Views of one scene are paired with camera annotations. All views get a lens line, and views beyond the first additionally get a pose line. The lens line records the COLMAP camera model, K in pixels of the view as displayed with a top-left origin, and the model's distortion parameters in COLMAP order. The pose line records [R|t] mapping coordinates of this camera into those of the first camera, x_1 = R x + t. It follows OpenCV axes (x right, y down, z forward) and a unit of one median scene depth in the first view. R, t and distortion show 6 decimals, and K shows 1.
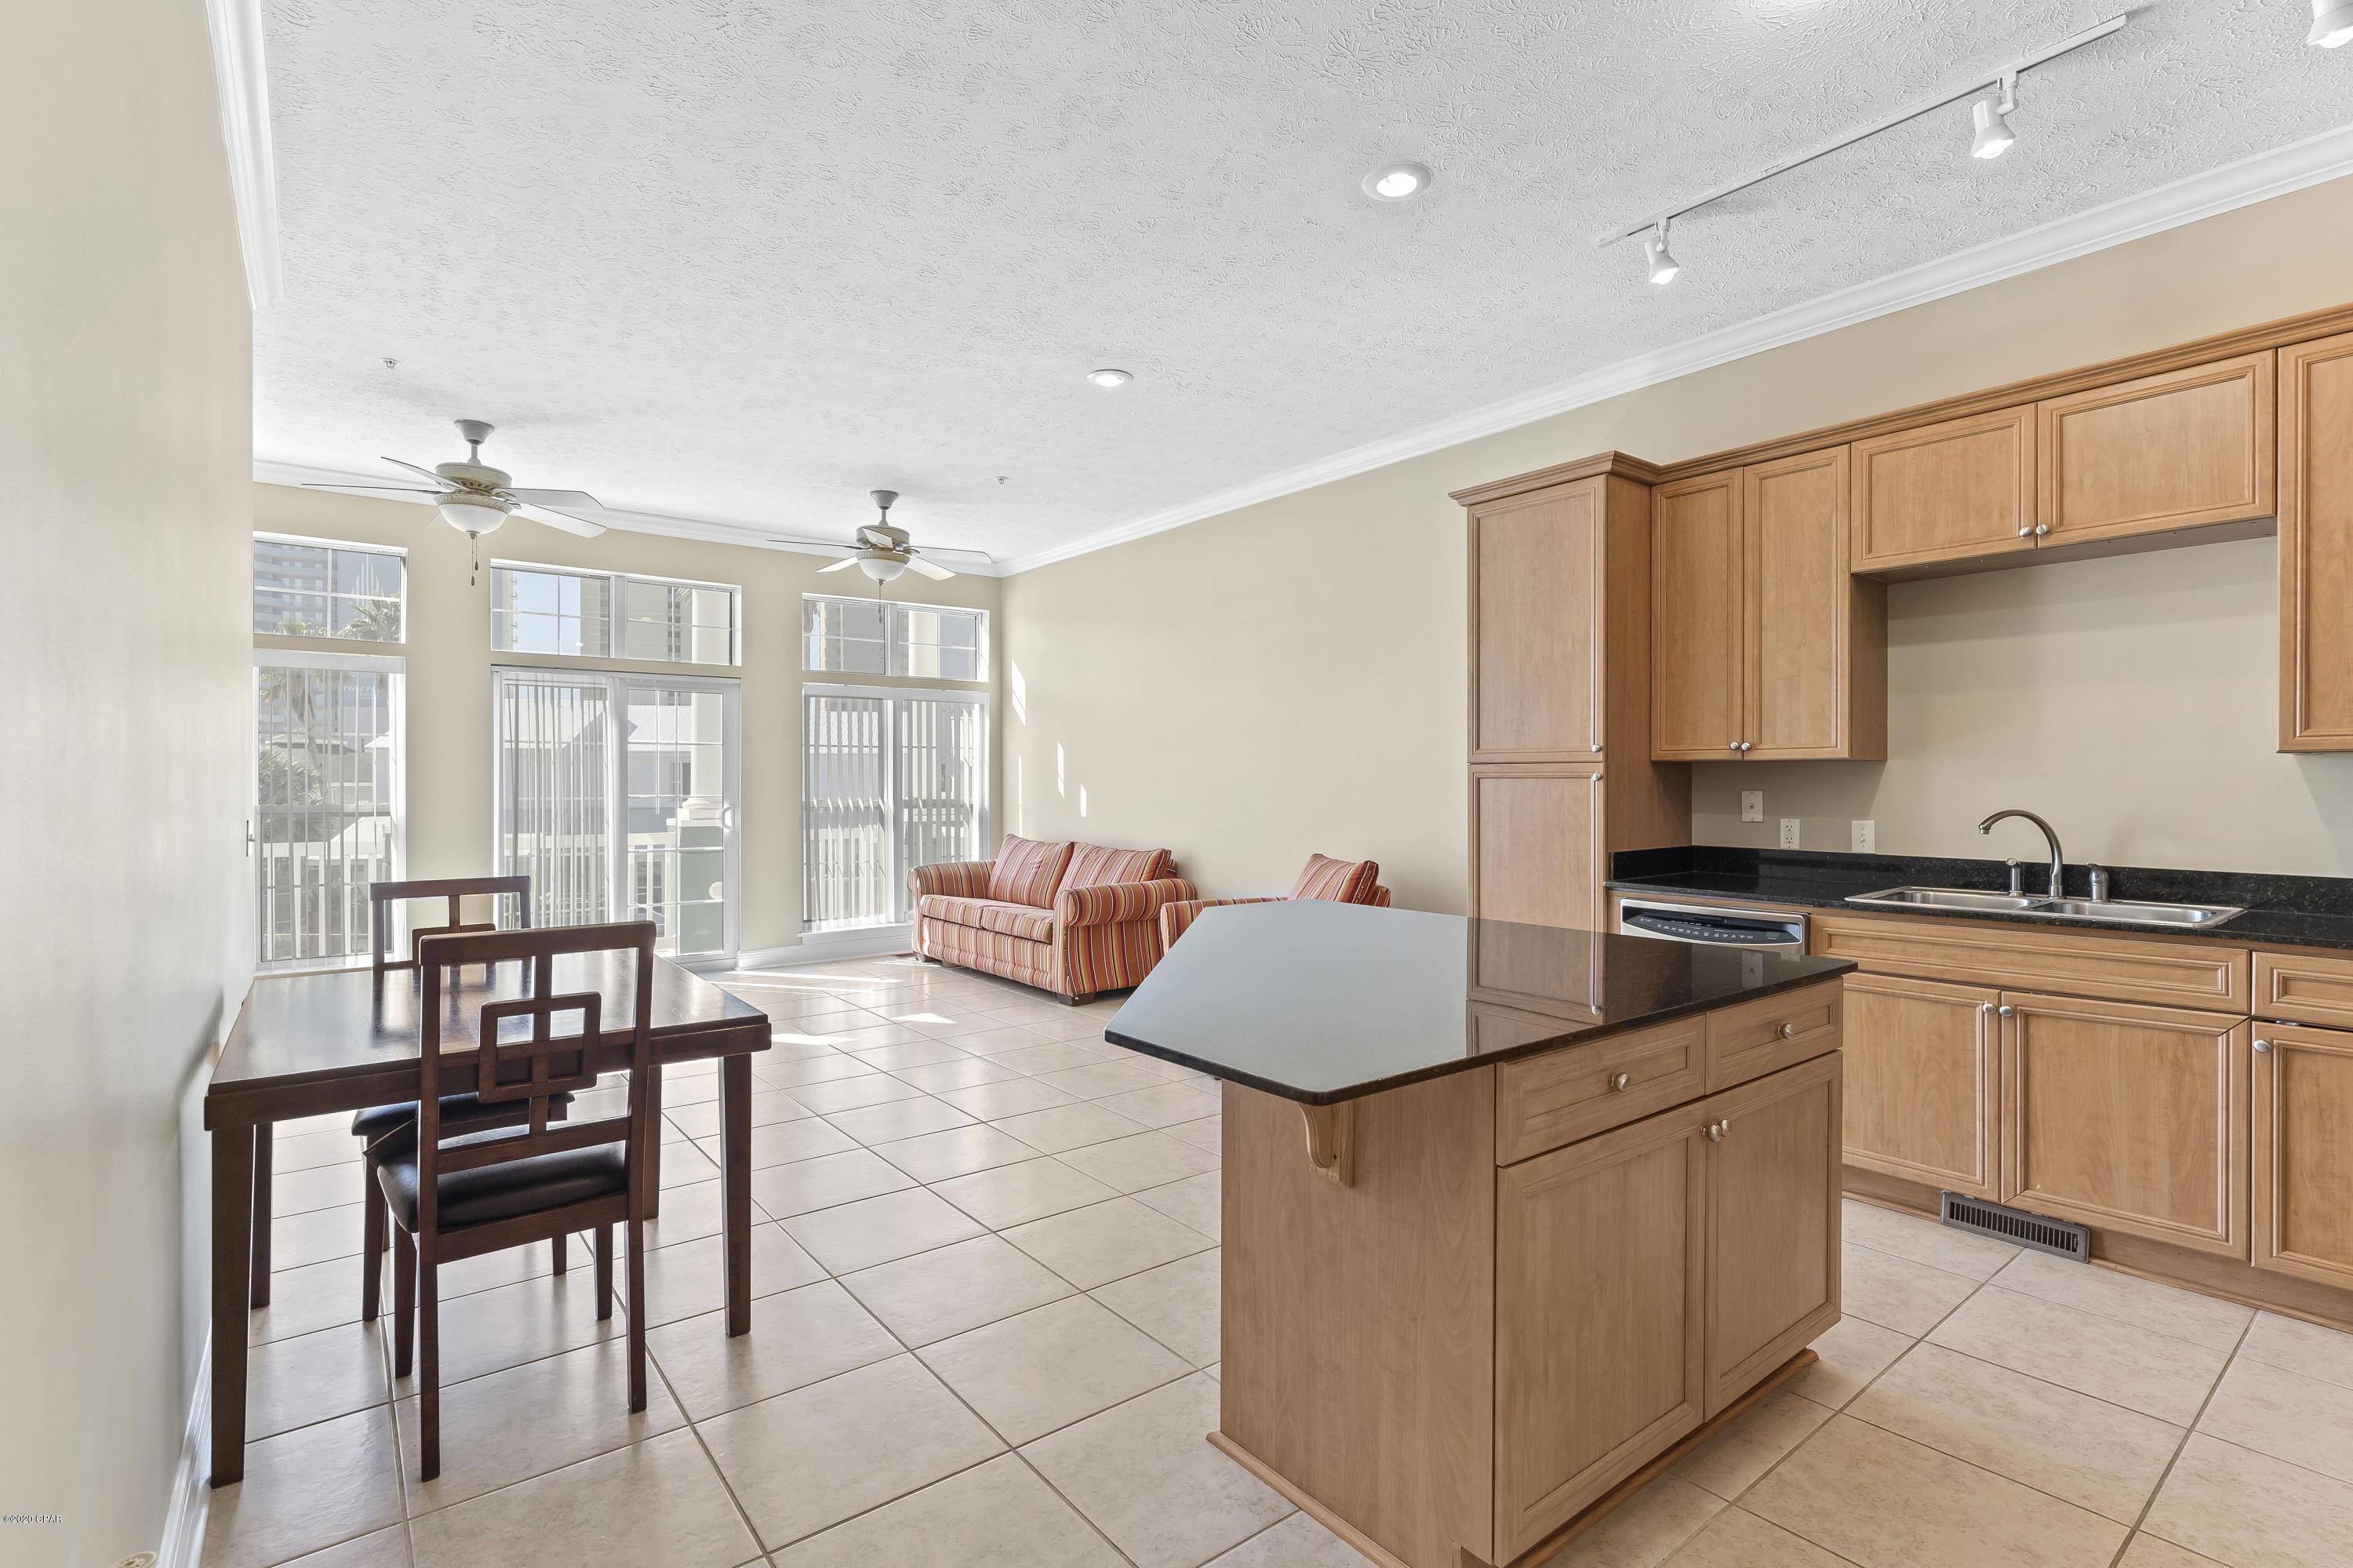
lens RADIAL K [[1103.5, 0, 1180.1], [0, 1103.5, 777.2], [0, 0, 1]] dist [-0.002717, -0.000342]
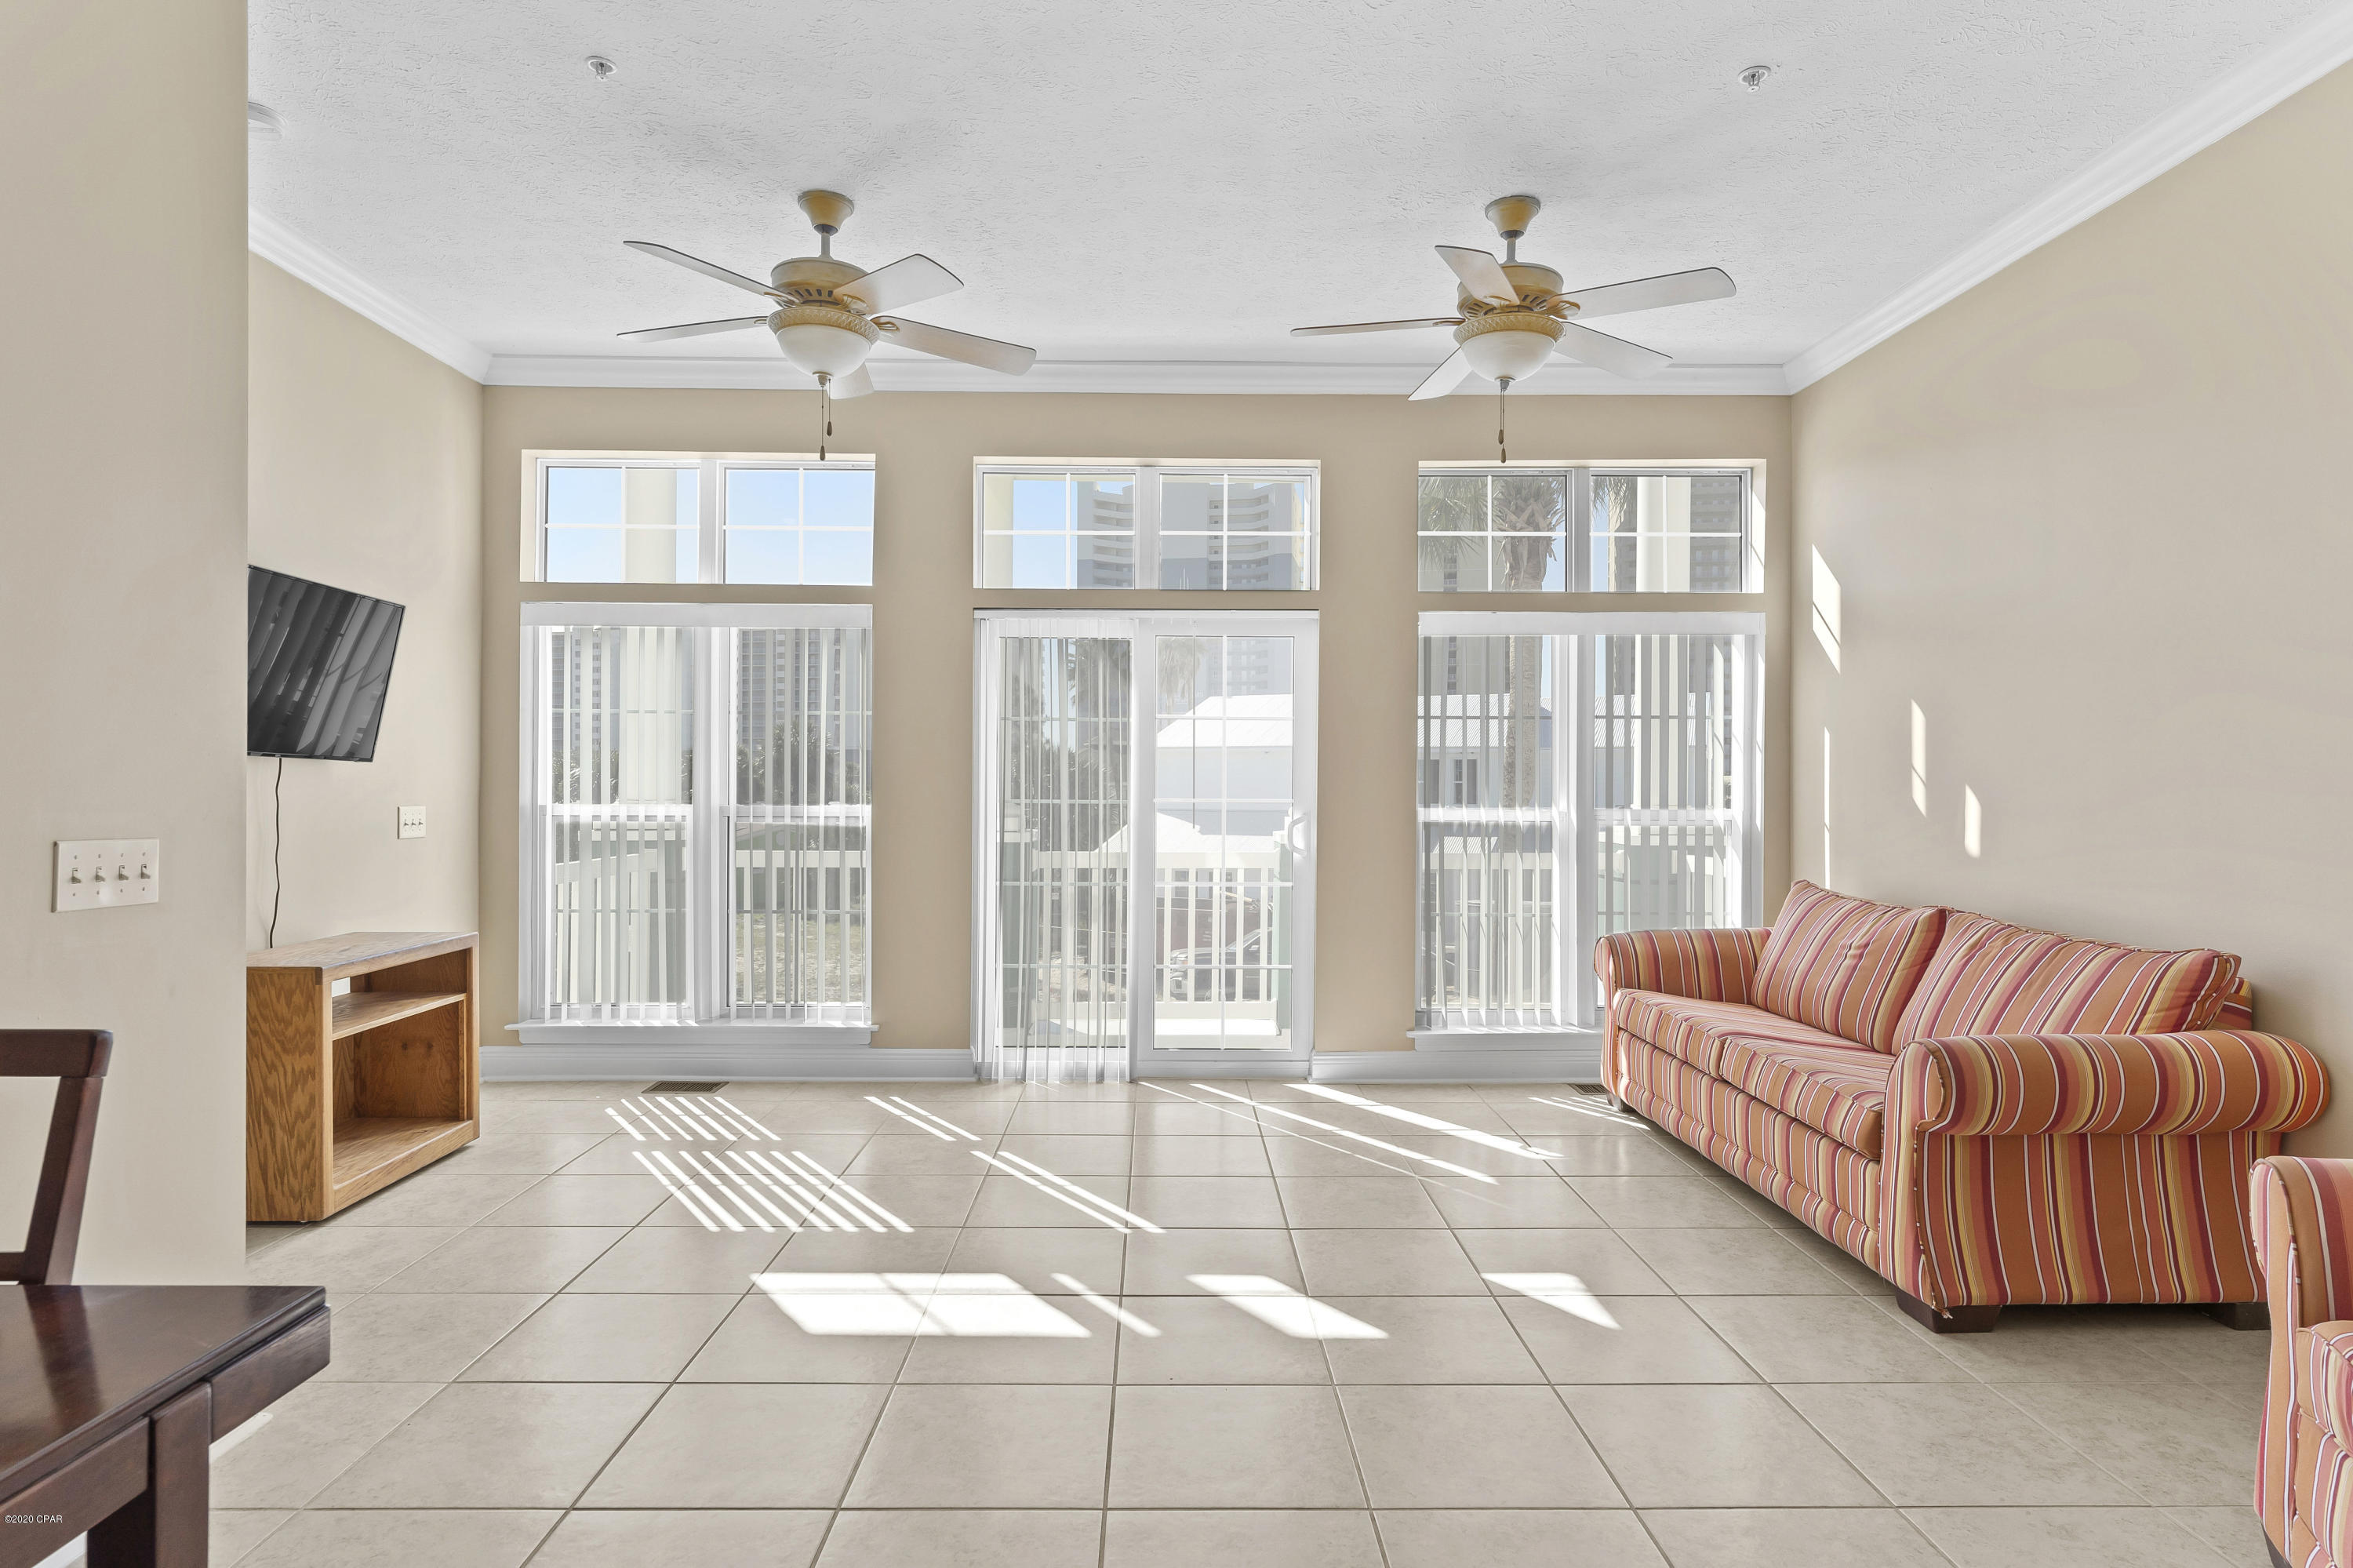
lens RADIAL K [[1274.1, 0, 1159.0], [0, 1274.1, 792.1], [0, 0, 1]] dist [-0.000917, -0.001631]
pose [[0.792458, 0.008149, -0.609873, -0.035670], [-0.003287, 0.999953, 0.009090, 0.006713], [0.609918, -0.005199, 0.792447, 0.409806]]
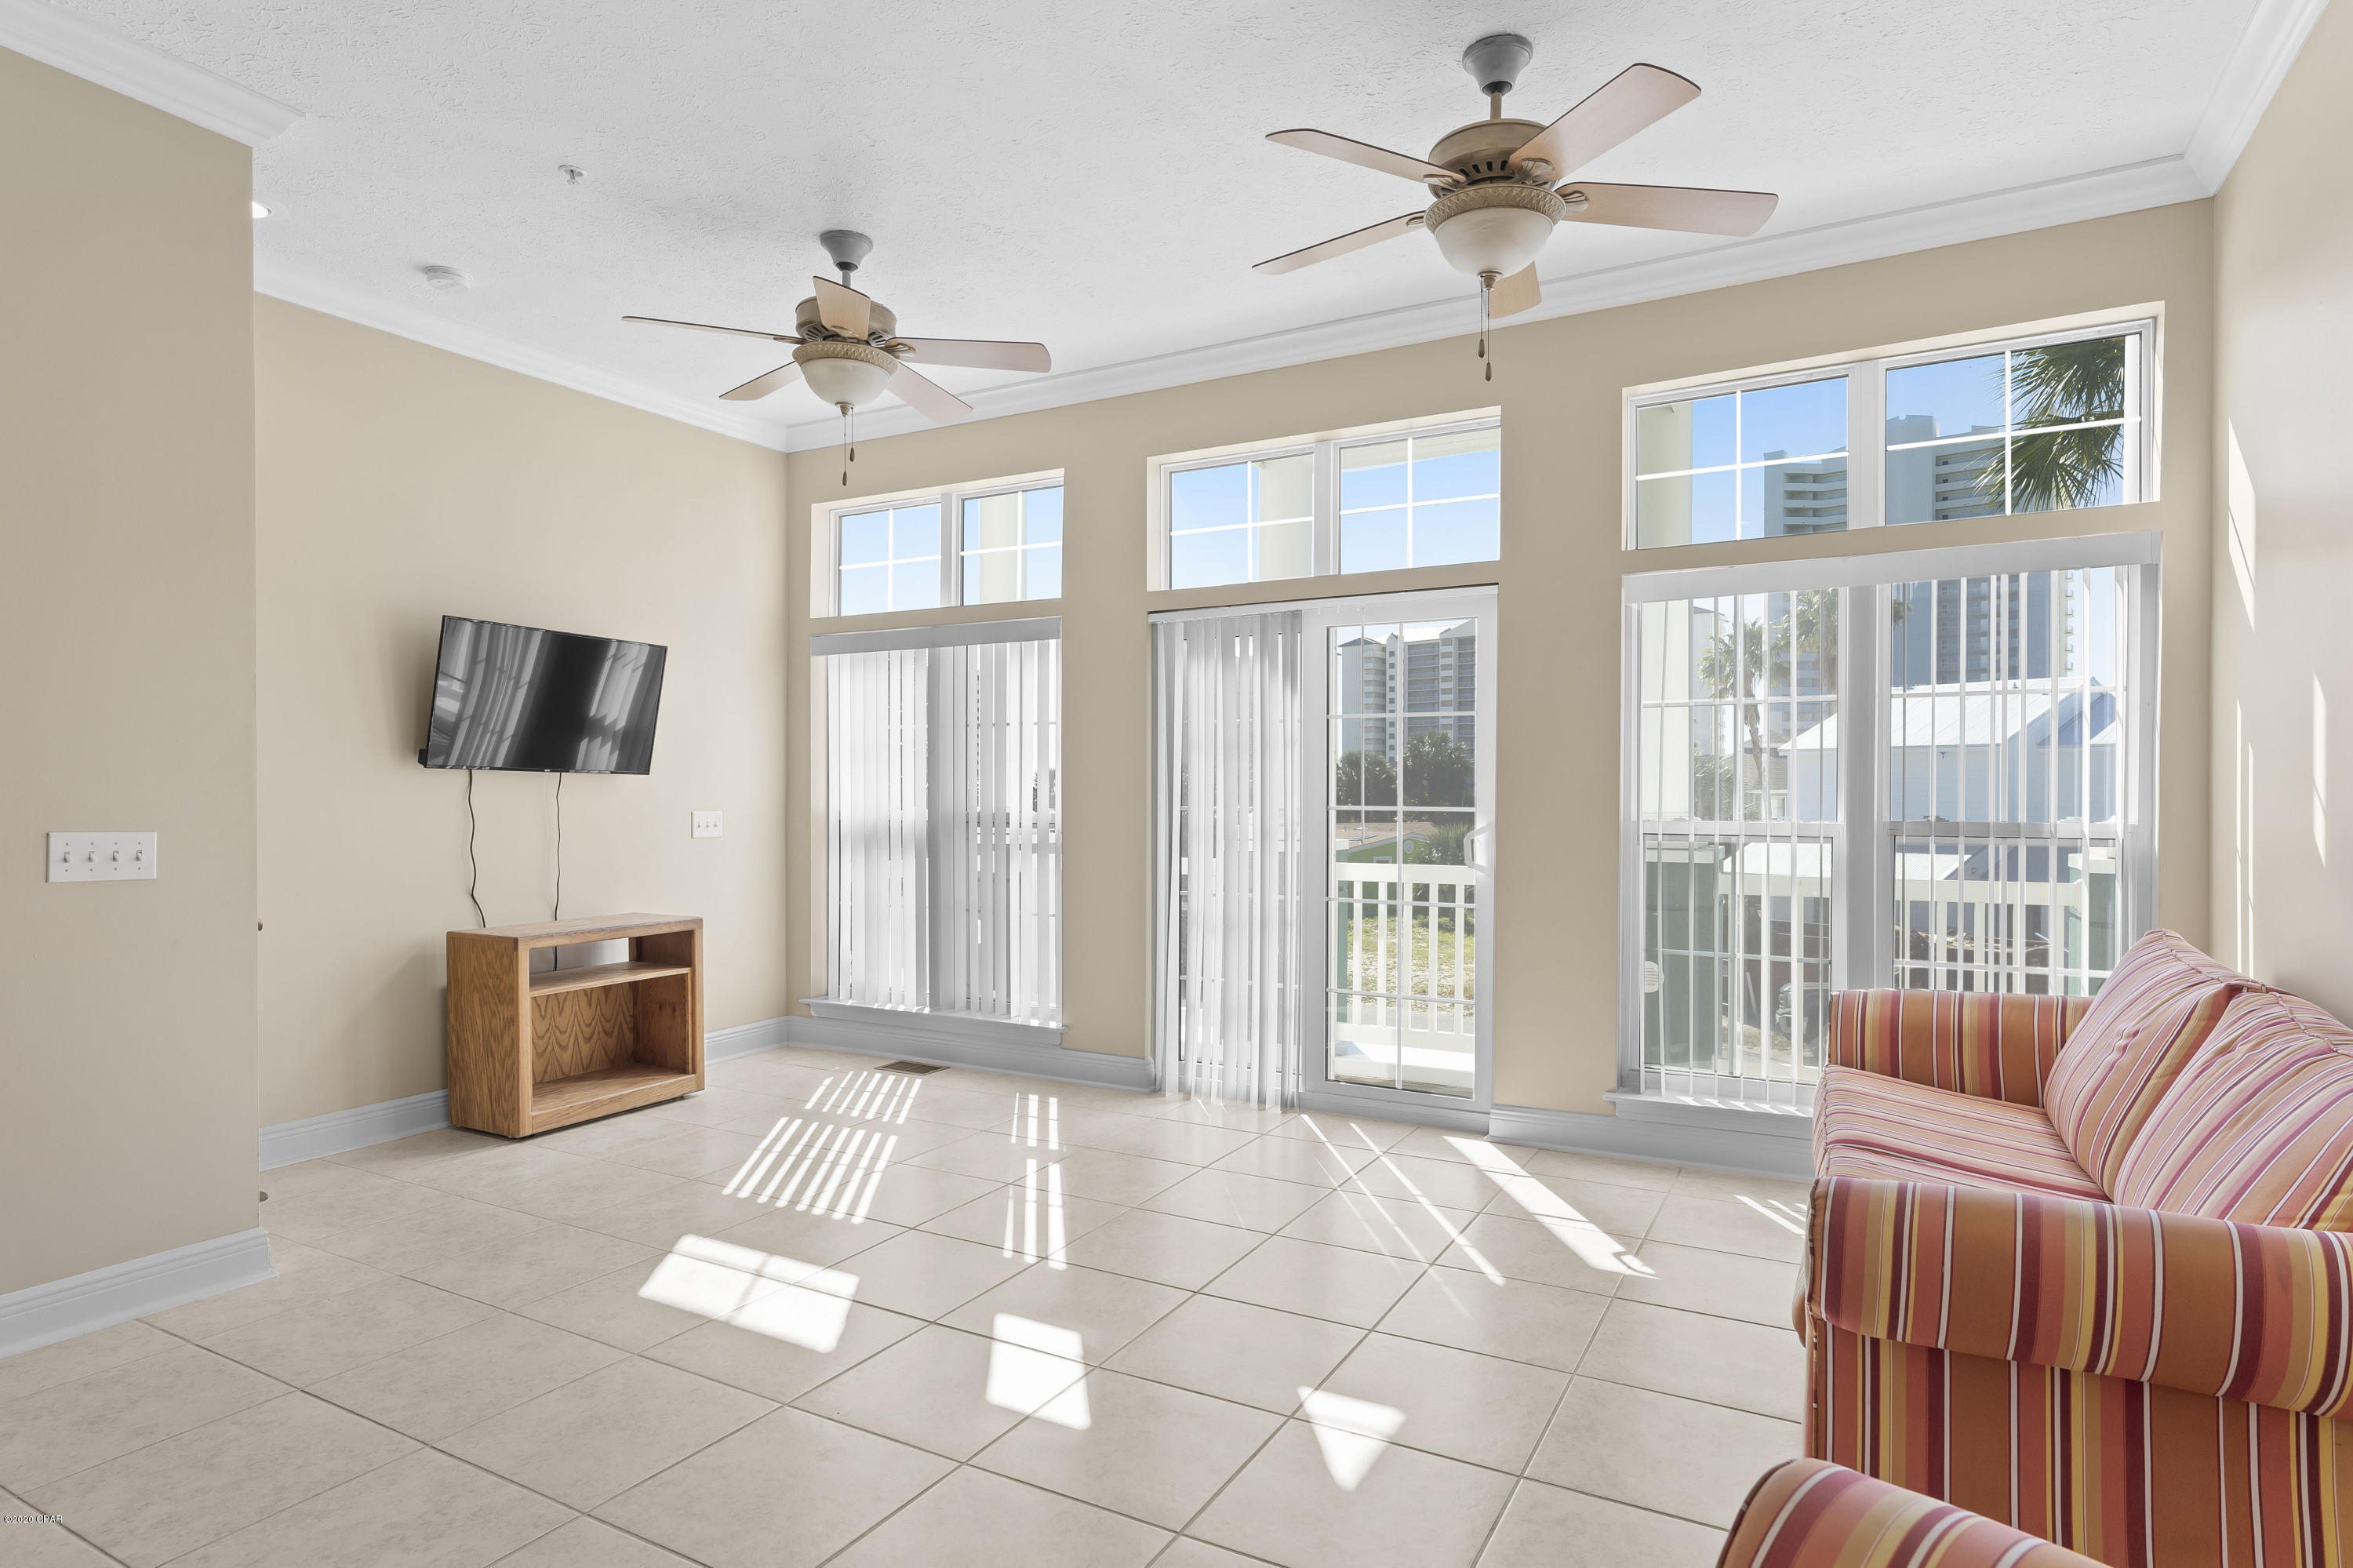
lens RADIAL K [[1274.1, 0, 1161.2], [0, 1274.1, 809.2], [0, 0, 1]] dist [-0.000917, -0.001631]
pose [[0.377997, 0.013533, -0.925708, 0.108737], [0.002151, 0.999878, 0.015496, 0.008233], [0.925804, -0.007849, 0.377921, 0.669660]]
